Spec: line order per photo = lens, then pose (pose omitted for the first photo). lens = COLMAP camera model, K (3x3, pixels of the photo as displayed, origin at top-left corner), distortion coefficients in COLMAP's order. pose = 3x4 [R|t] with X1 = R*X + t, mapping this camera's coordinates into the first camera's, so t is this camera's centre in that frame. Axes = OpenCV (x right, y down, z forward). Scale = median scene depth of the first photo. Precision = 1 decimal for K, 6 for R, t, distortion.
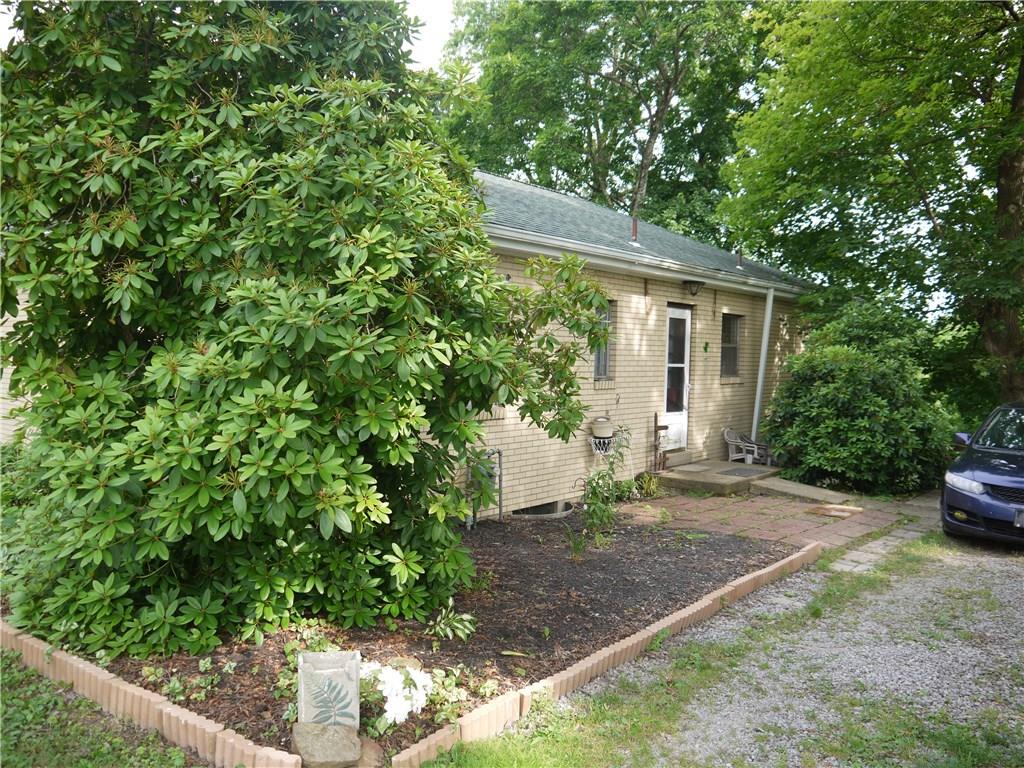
lens RADIAL K [[833.6, 0, 512.8], [0, 833.6, 383.4], [0, 0, 1]] dist [-0.064022, 0.027714]
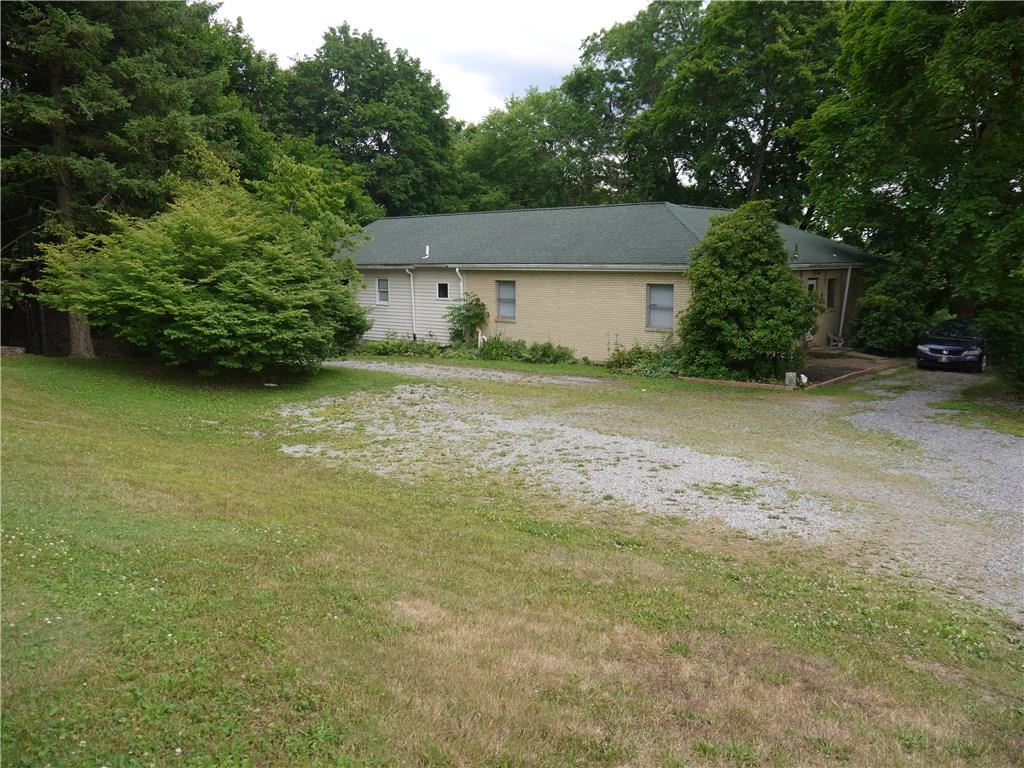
lens RADIAL K [[833.6, 0, 510.9], [0, 833.6, 384.9], [0, 0, 1]] dist [-0.064022, 0.027714]
pose [[0.998794, -0.019608, -0.045003, -0.573038], [0.024638, 0.993166, 0.114082, -0.087595], [0.042459, -0.115053, 0.992452, -1.436660]]
